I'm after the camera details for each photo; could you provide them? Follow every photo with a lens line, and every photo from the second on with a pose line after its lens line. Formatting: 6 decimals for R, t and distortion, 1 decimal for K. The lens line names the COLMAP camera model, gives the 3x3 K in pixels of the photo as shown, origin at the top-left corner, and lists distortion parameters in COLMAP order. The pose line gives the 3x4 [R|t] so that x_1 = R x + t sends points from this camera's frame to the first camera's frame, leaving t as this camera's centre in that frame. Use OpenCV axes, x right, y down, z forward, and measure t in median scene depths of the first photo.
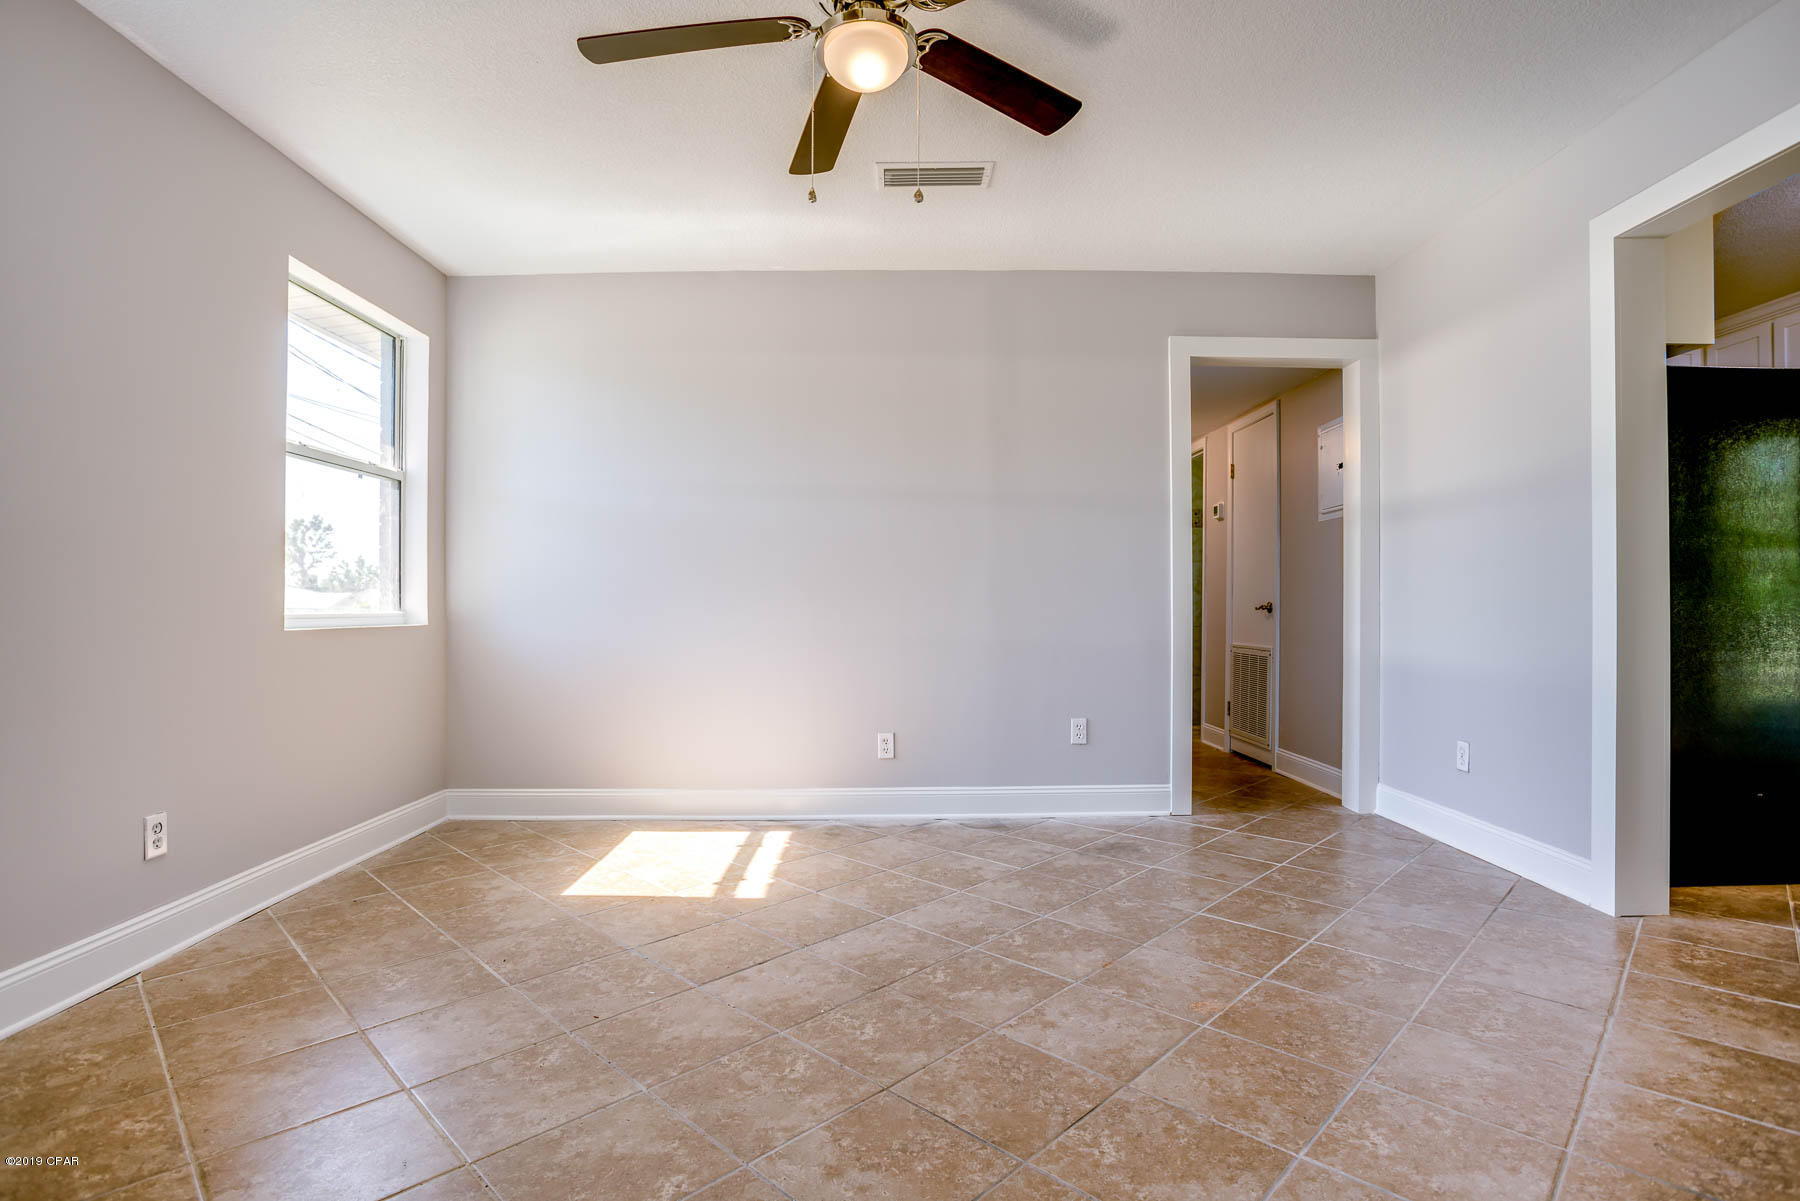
lens RADIAL K [[891.6, 0, 894.2], [0, 891.6, 604.6], [0, 0, 1]] dist [-0.022022, 0.000405]
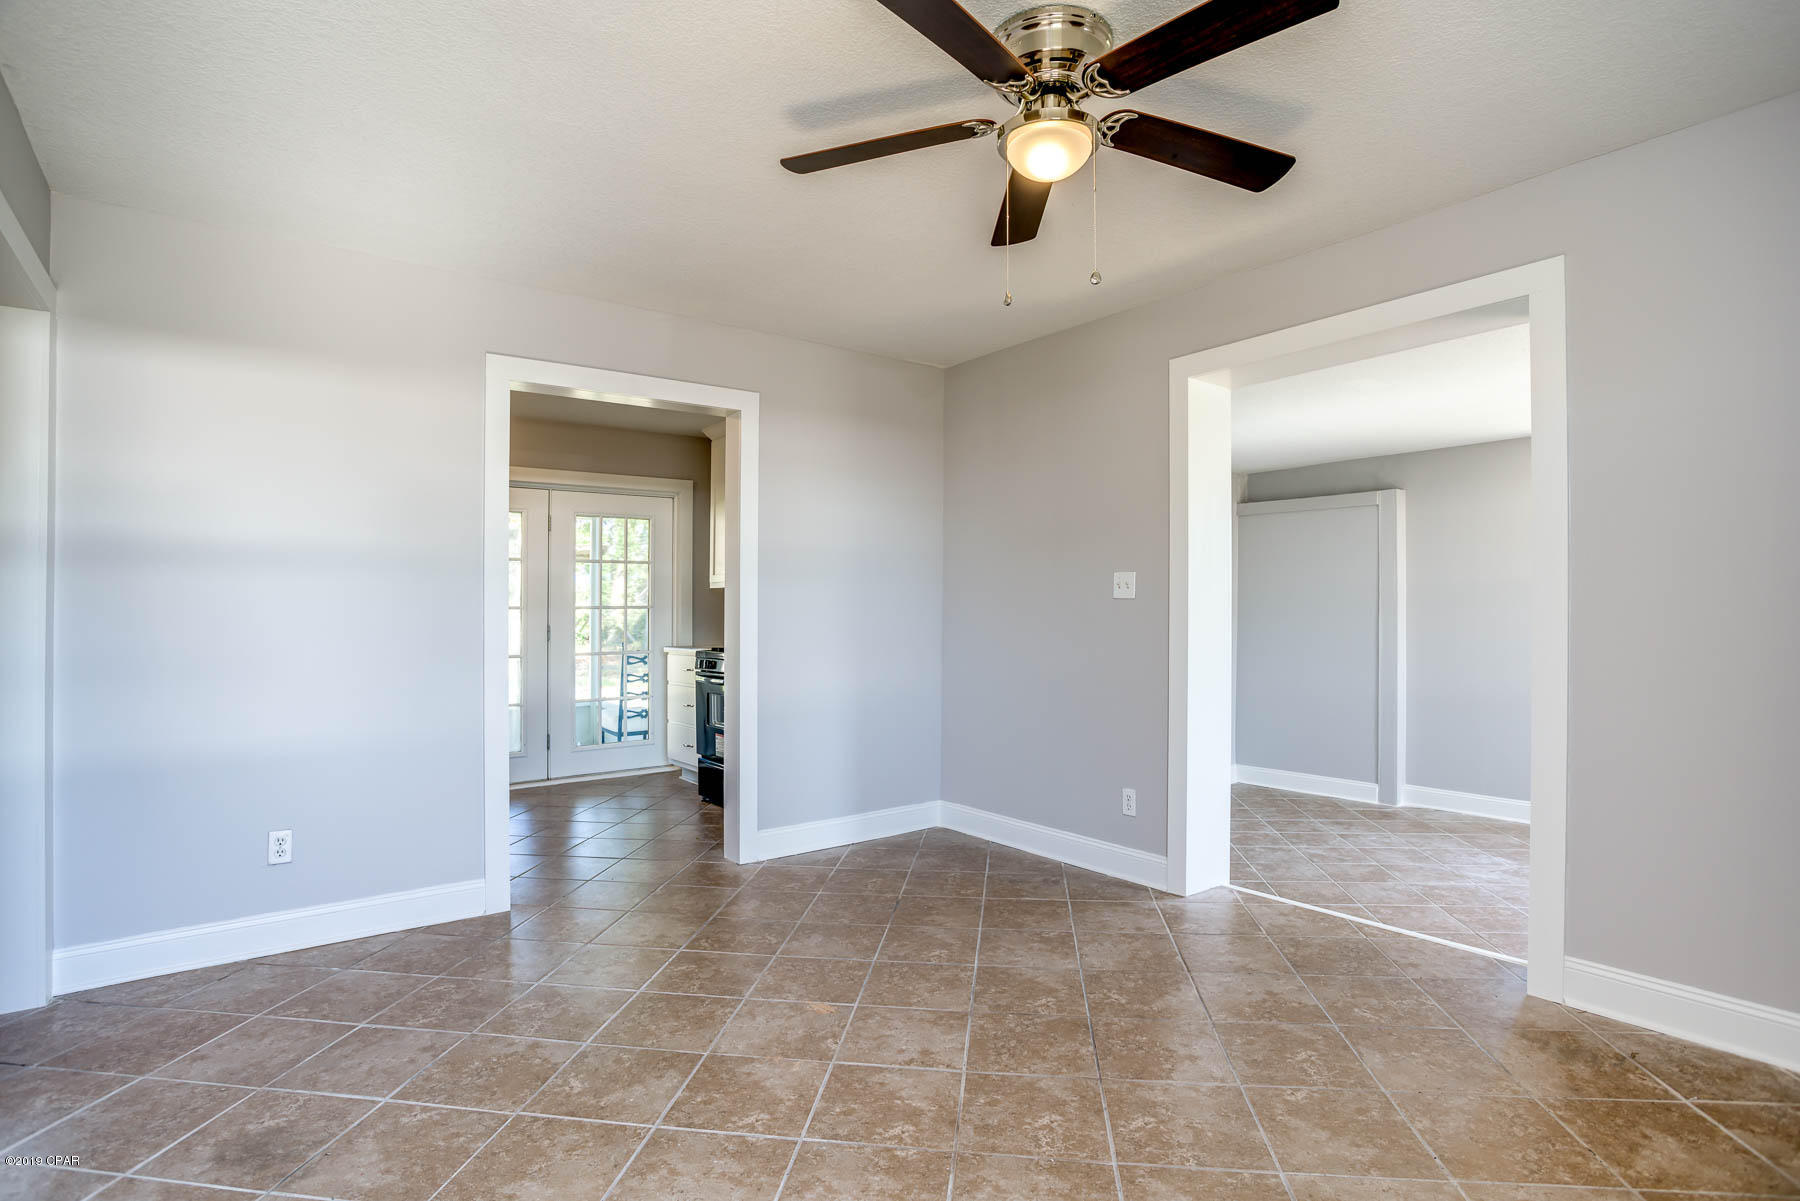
lens RADIAL K [[891.6, 0, 894.2], [0, 891.6, 604.6], [0, 0, 1]] dist [-0.022022, 0.000405]
pose [[-0.605805, 0.008504, 0.795567, -0.662727], [0.006251, 0.999963, -0.005929, -0.096073], [-0.795588, 0.001381, -0.605836, 1.576031]]
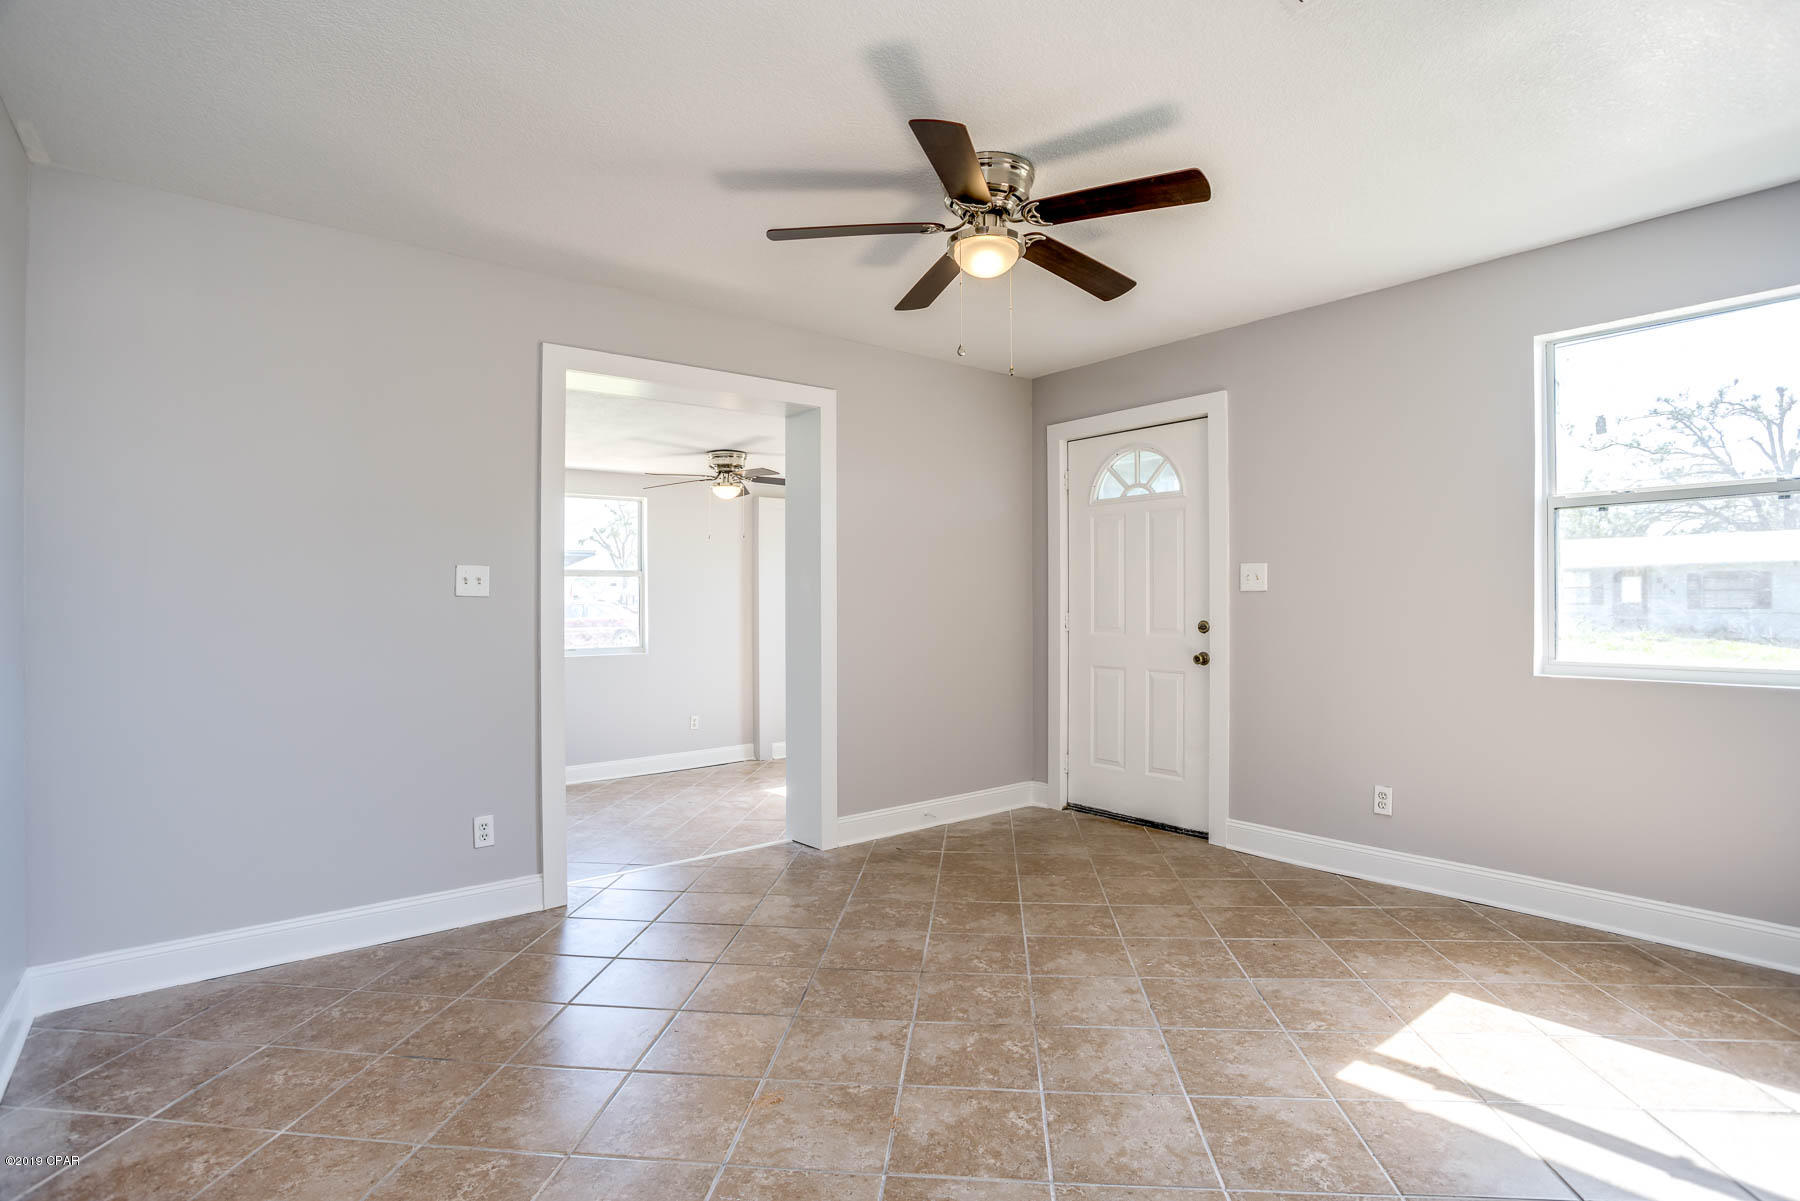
lens RADIAL K [[891.6, 0, 894.2], [0, 891.6, 604.6], [0, 0, 1]] dist [-0.022022, 0.000405]
pose [[-0.785298, 0.010251, -0.619034, 0.801388], [0.013816, 0.999904, -0.000970, -0.089698], [0.618964, -0.009314, -0.785364, 1.764151]]
